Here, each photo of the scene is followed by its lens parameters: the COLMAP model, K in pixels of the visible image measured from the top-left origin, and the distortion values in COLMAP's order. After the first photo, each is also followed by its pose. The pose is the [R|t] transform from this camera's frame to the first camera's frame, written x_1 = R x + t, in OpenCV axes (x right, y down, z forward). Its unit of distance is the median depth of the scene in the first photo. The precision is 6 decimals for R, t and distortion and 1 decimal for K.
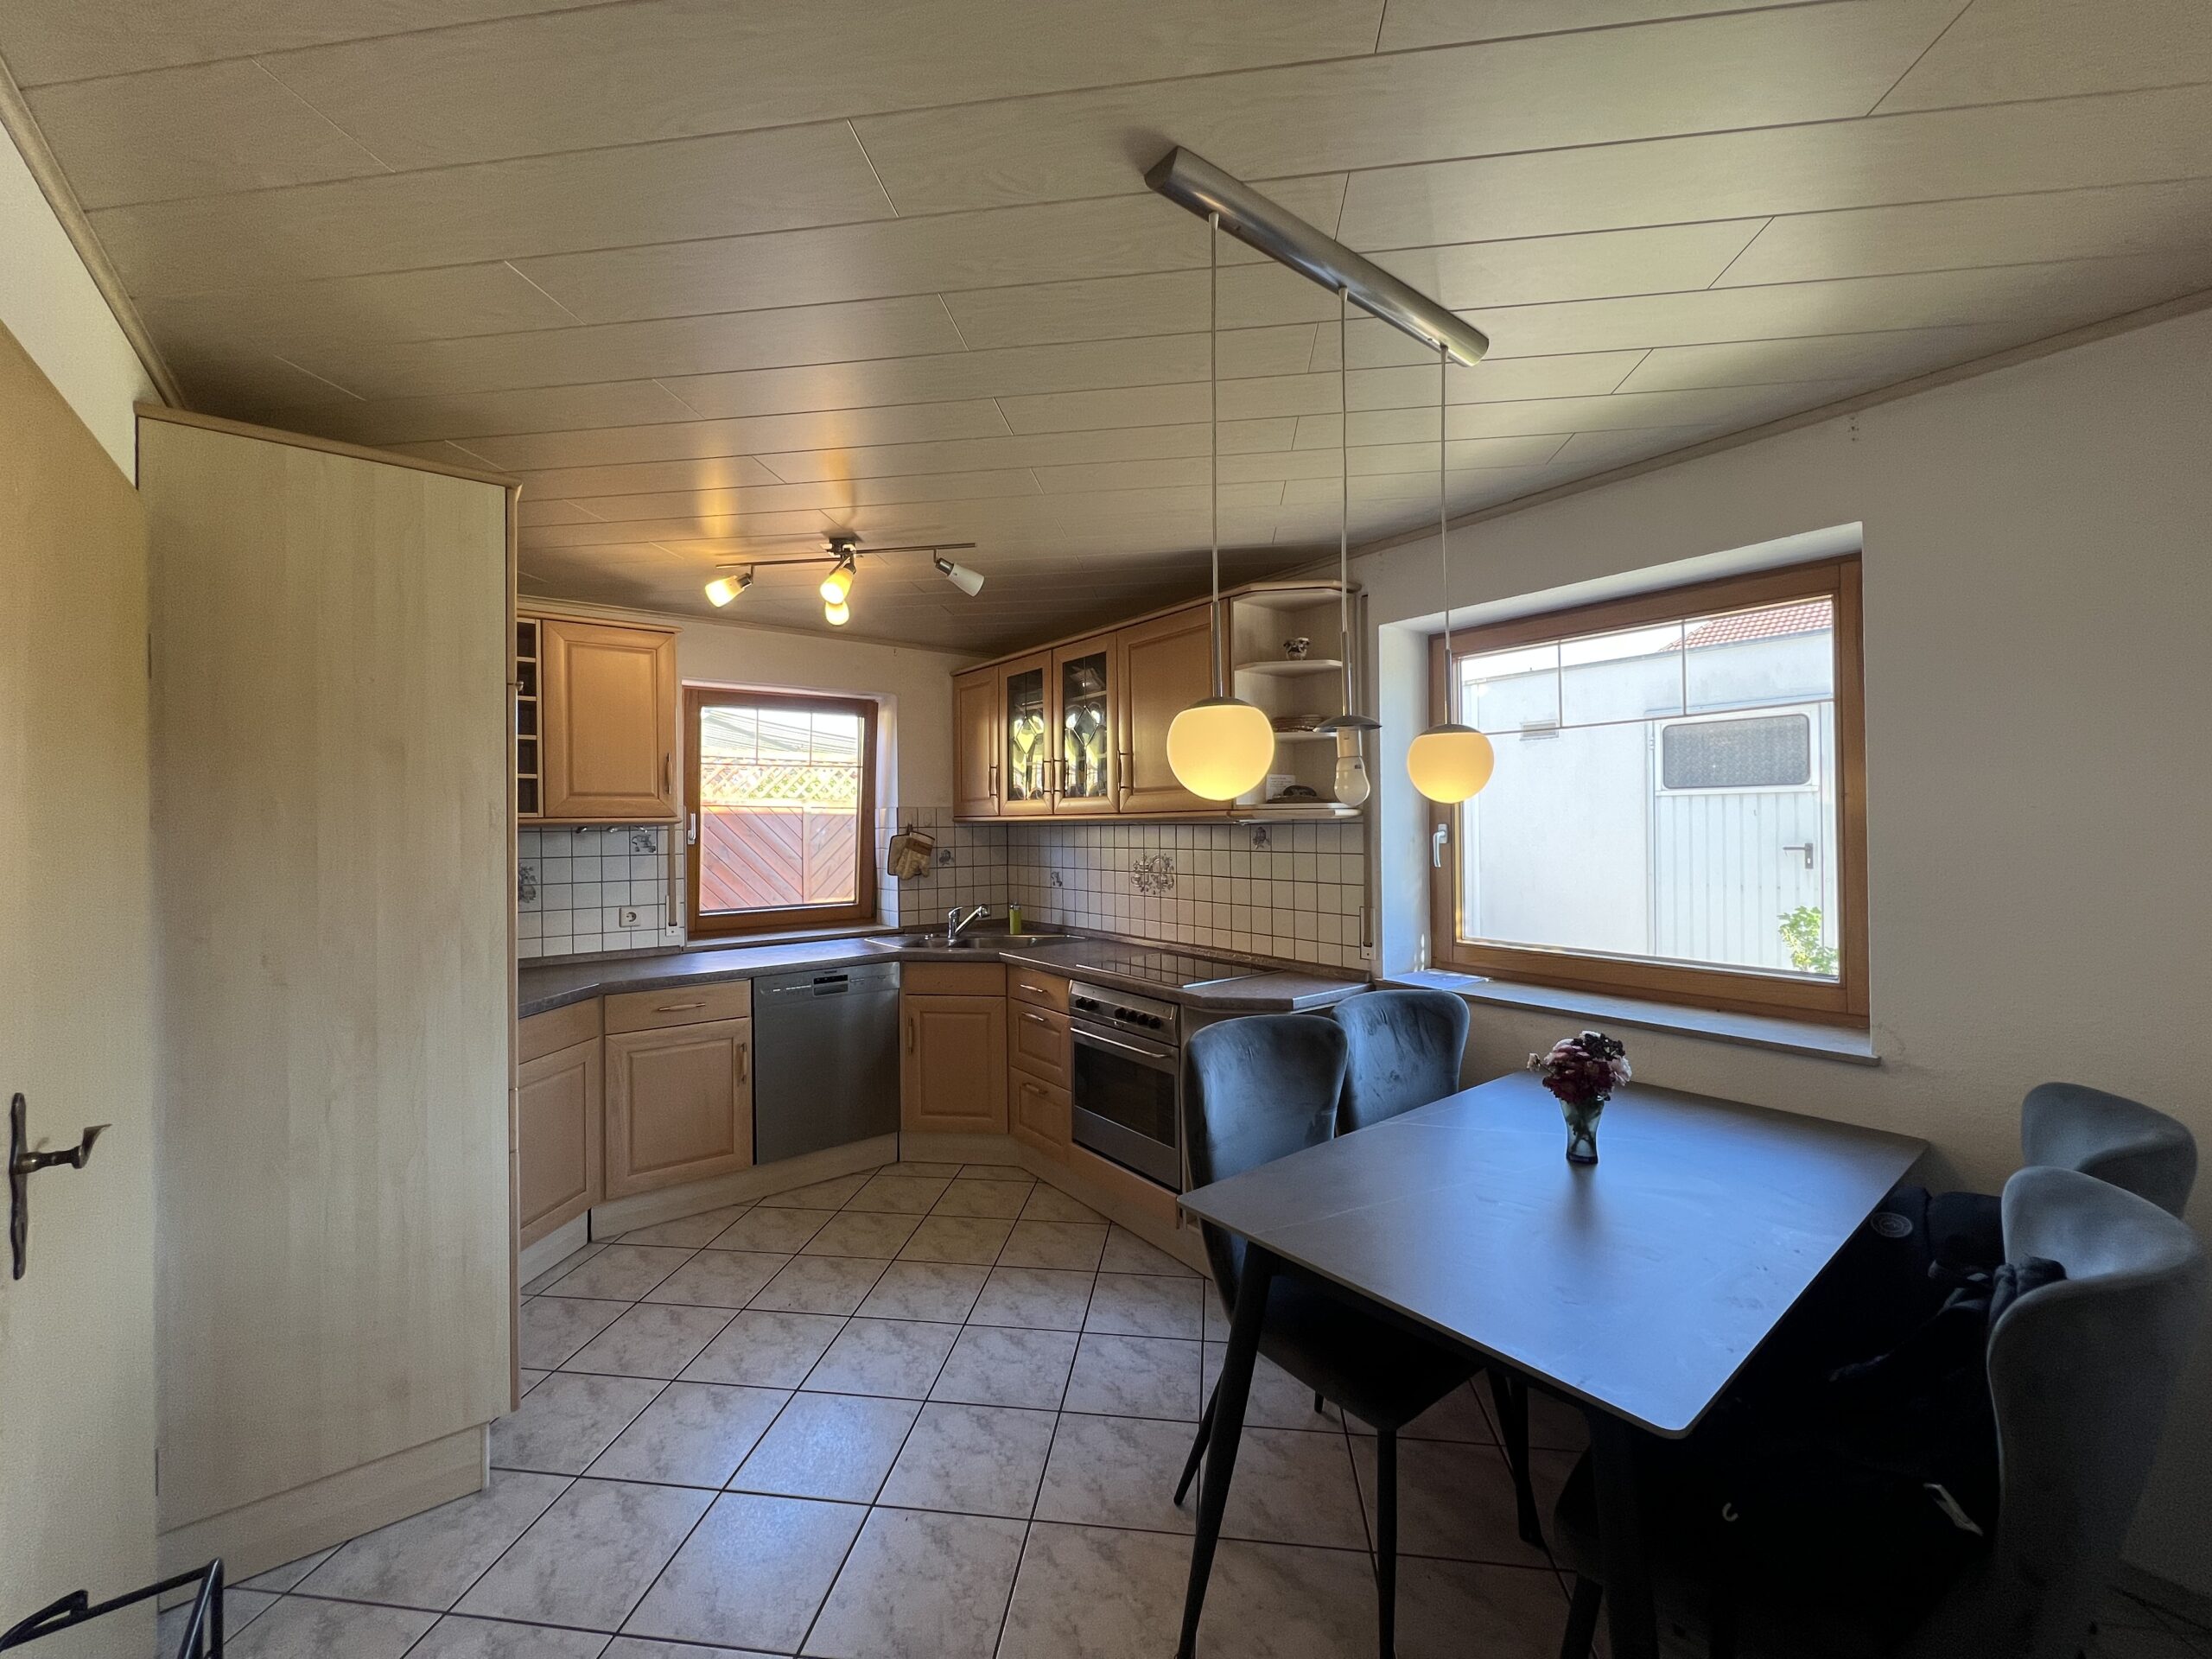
lens RADIAL K [[885.3, 0, 1104.9], [0, 885.3, 824.0], [0, 0, 1]] dist [-0.002832, 0.000310]
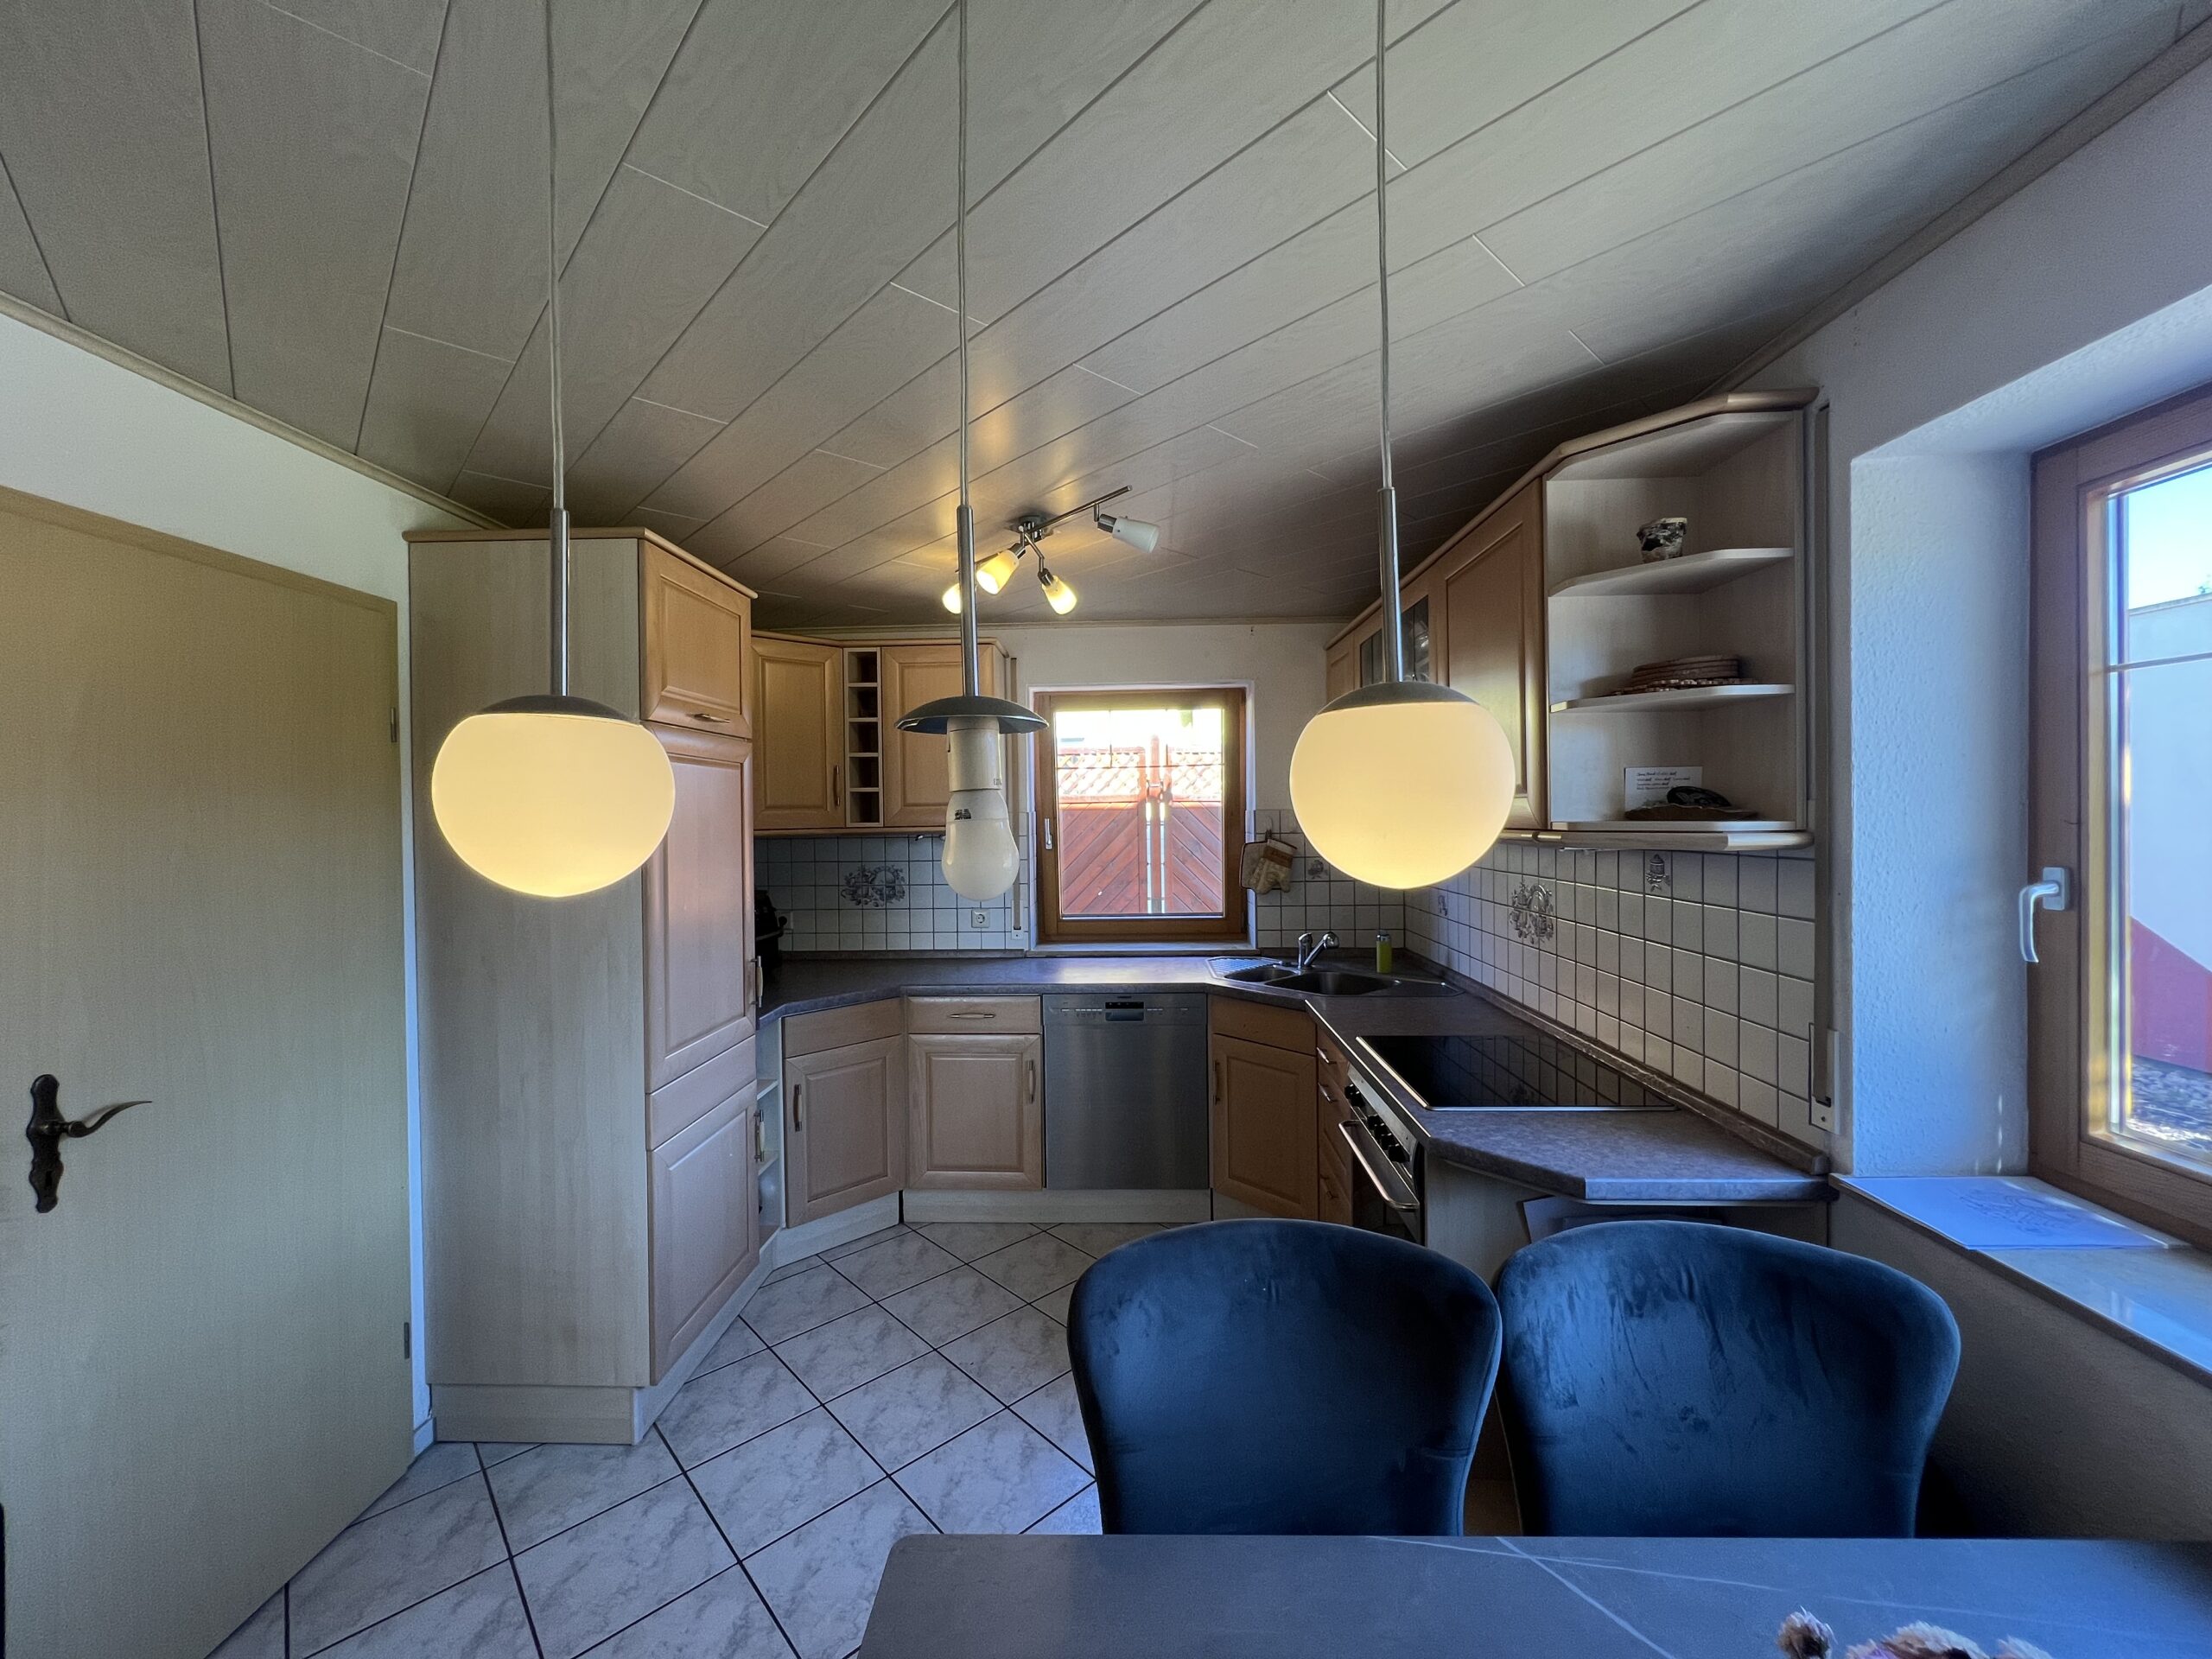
lens RADIAL K [[885.3, 0, 1104.9], [0, 885.3, 824.0], [0, 0, 1]] dist [-0.002832, 0.000310]
pose [[0.769367, 0.009001, -0.638744, 0.292025], [0.004775, 0.999792, 0.019840, -0.032615], [0.638789, -0.018314, 0.769164, 0.338815]]
